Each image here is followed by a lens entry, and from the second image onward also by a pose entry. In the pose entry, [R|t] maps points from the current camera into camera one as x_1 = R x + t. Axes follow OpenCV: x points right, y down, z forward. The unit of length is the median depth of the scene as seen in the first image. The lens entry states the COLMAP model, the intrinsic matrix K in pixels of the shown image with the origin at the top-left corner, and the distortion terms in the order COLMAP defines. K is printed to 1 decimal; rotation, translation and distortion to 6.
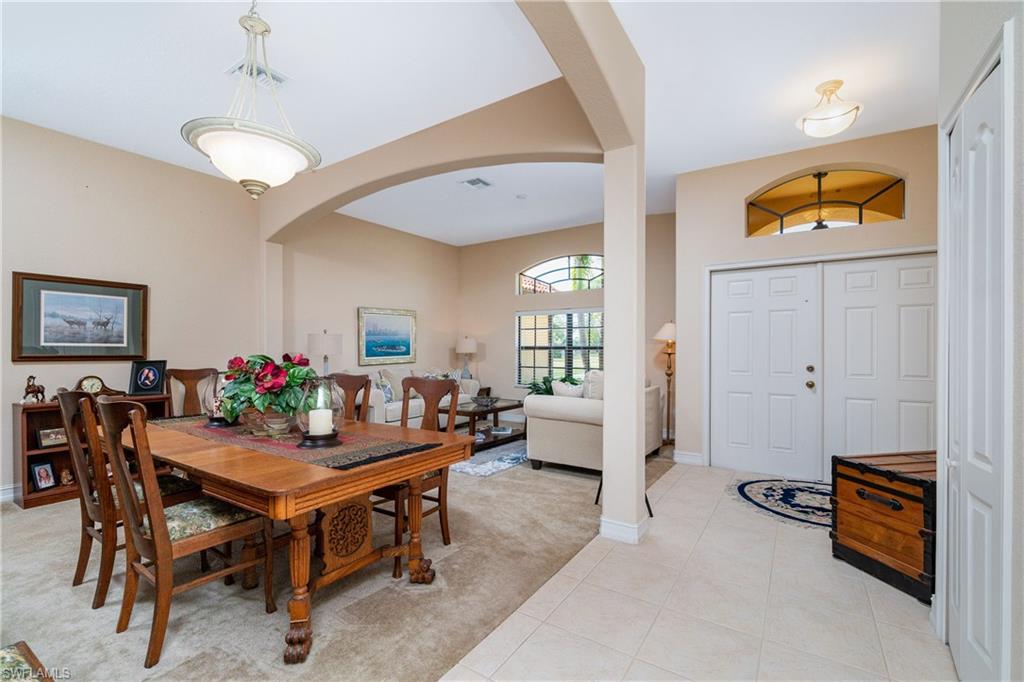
lens RADIAL K [[457.6, 0, 514.6], [0, 457.6, 347.2], [0, 0, 1]] dist [-0.001704, -0.000821]
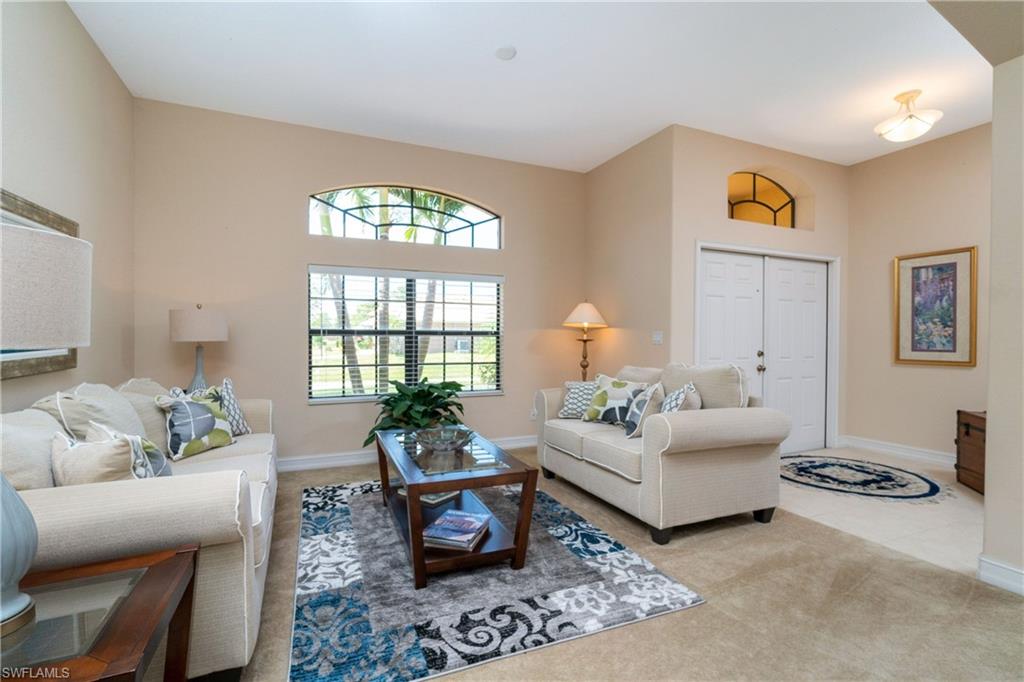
lens RADIAL K [[448.7, 0, 509.6], [0, 448.7, 343.8], [0, 0, 1]] dist [0.000110, 0.000026]
pose [[0.546241, -0.008127, 0.837588, -0.330170], [-0.006210, 0.999886, 0.013752, 0.007390], [-0.837605, -0.012713, 0.546129, 0.539623]]
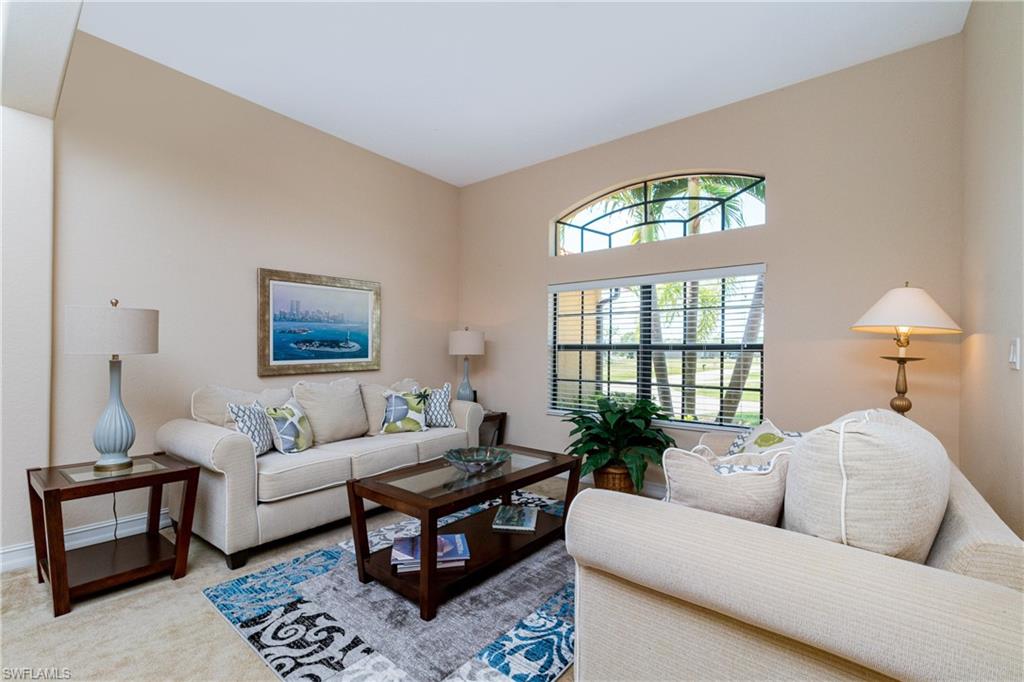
lens RADIAL K [[457.6, 0, 514.6], [0, 457.6, 347.2], [0, 0, 1]] dist [-0.001704, -0.000821]
pose [[0.996829, 0.007480, -0.079216, 0.005874], [-0.008014, 0.999947, -0.006422, 0.006154], [0.079164, 0.007037, 0.996837, 0.432969]]
